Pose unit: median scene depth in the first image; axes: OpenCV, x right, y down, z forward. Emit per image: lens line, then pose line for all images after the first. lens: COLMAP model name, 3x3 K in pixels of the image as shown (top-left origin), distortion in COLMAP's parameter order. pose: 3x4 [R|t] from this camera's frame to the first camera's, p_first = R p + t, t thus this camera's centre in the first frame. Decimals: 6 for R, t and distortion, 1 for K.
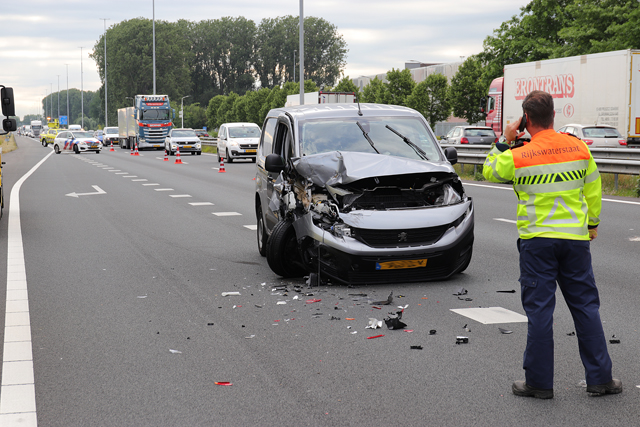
lens RADIAL K [[1558.5, 0, 320.0], [0, 1558.5, 213.5], [0, 0, 1]] dist [0.058056, 0.124939]
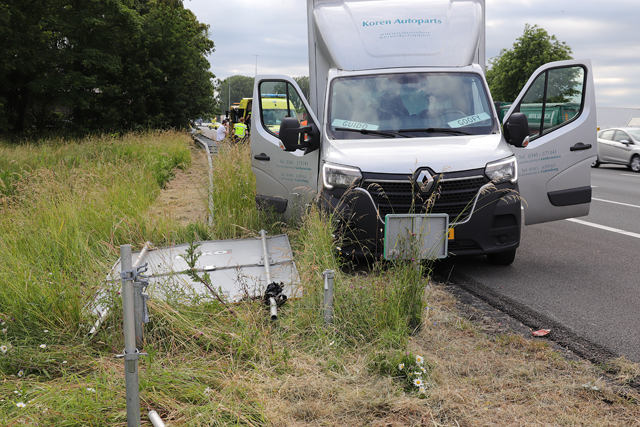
lens RADIAL K [[714.0, 0, 320.0], [0, 714.0, 213.5], [0, 0, 1]] dist [-0.018523, 0.064743]
pose [[0.999327, 0.034253, 0.013108, -0.075494], [-0.035041, 0.997231, 0.065595, 0.050876], [-0.010825, -0.066010, 0.997760, -0.730533]]
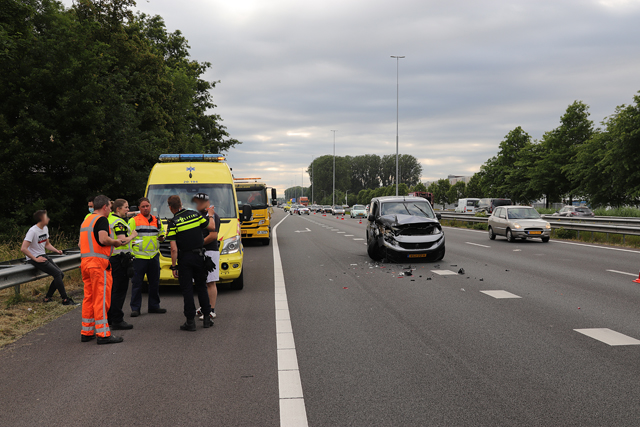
lens RADIAL K [[714.0, 0, 320.0], [0, 714.0, 213.5], [0, 0, 1]] dist [-0.018523, 0.064743]
pose [[0.992052, 0.012367, -0.125220, 0.021349], [-0.017612, 0.999009, -0.040866, 0.006986], [0.124590, 0.042747, 0.991287, -0.140166]]
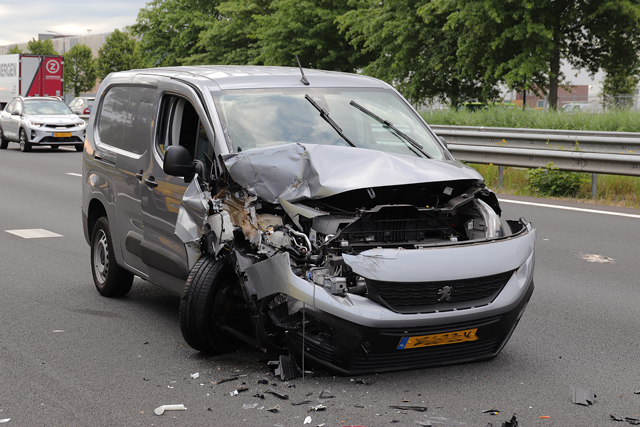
lens RADIAL K [[1442.7, 0, 320.0], [0, 1442.7, 213.5], [0, 0, 1]] dist [0.062963, 0.348292]
pose [[0.967512, -0.003057, 0.252808, -0.069440], [-0.003040, 0.999714, 0.023723, -0.014935], [-0.252809, -0.023720, 0.967225, 0.260805]]
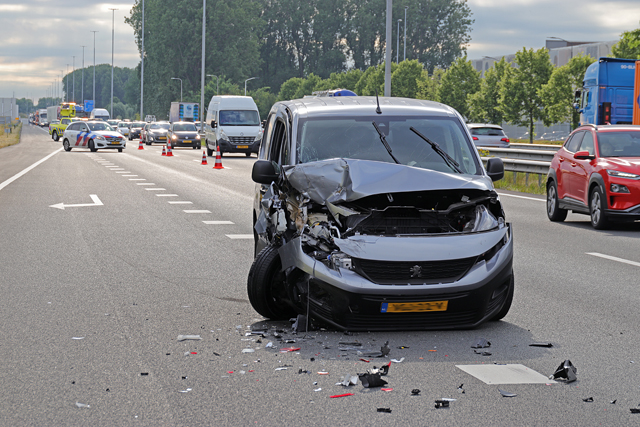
lens RADIAL K [[2110.4, 0, 320.0], [0, 2110.4, 213.5], [0, 0, 1]] dist [0.113647, 0.045161]
pose [[0.998159, 0.028137, -0.053722, 0.032644], [-0.028795, 0.999519, -0.011509, -0.000191], [0.053373, 0.013035, 0.998490, -0.028496]]
